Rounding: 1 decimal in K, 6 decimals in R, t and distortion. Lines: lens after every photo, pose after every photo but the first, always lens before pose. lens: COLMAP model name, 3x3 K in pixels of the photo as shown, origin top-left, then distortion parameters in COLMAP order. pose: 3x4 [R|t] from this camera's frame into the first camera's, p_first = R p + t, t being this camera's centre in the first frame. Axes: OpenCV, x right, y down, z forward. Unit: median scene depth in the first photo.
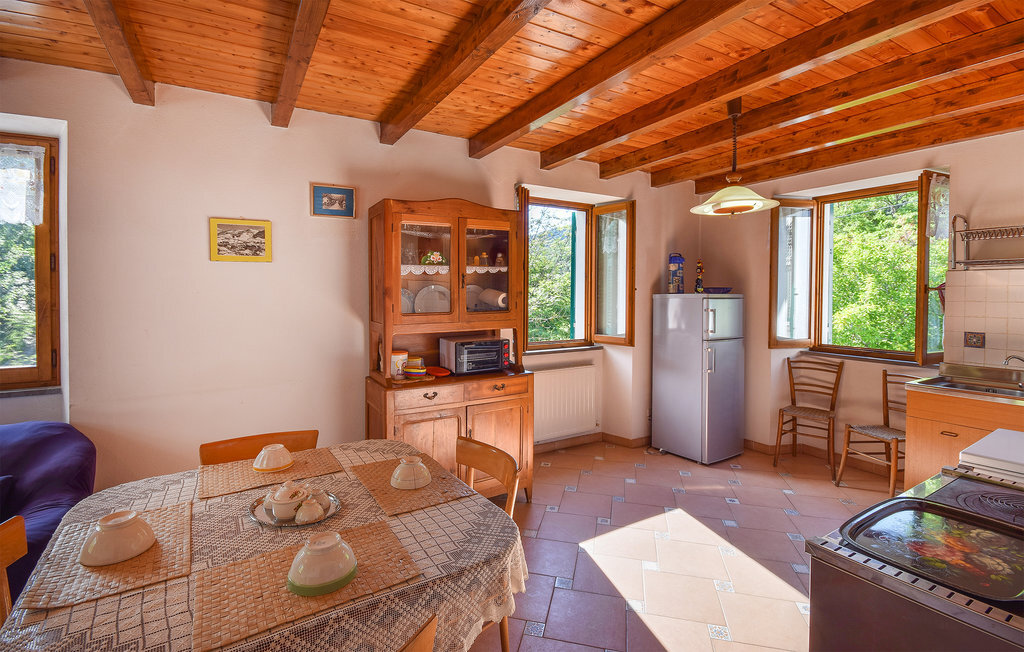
lens RADIAL K [[465.6, 0, 513.3], [0, 465.6, 298.7], [0, 0, 1]] dist [0.021261, -0.000093]
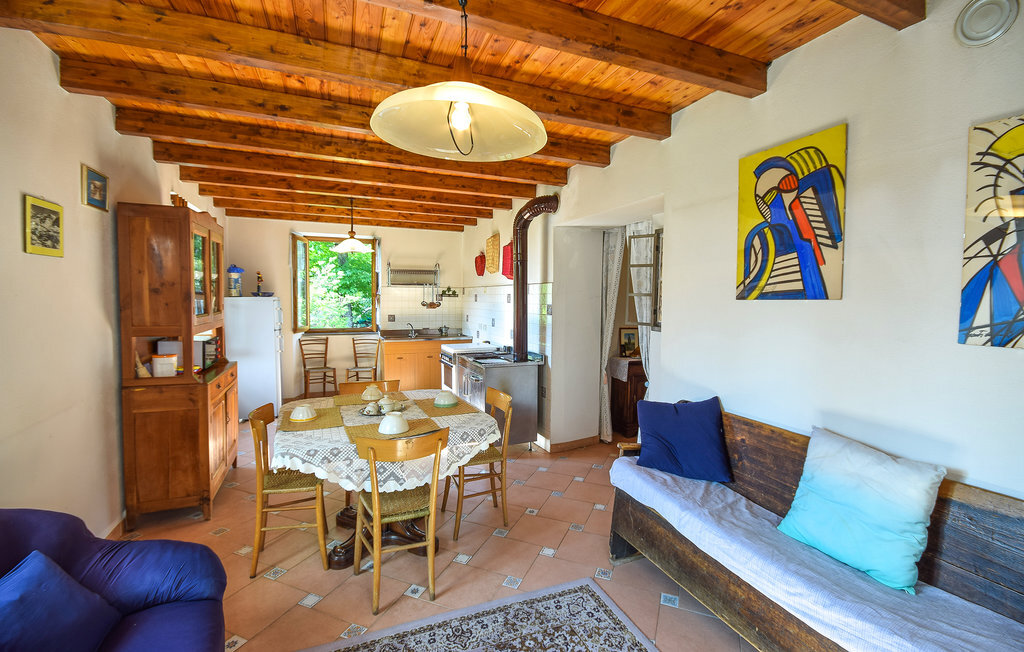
lens RADIAL K [[465.6, 0, 513.3], [0, 465.6, 298.7], [0, 0, 1]] dist [0.021261, -0.000093]
pose [[0.152990, -0.001452, 0.988227, -1.055959], [0.005550, 0.999984, 0.000610, -0.002417], [-0.988212, 0.005391, 0.152996, 0.096548]]
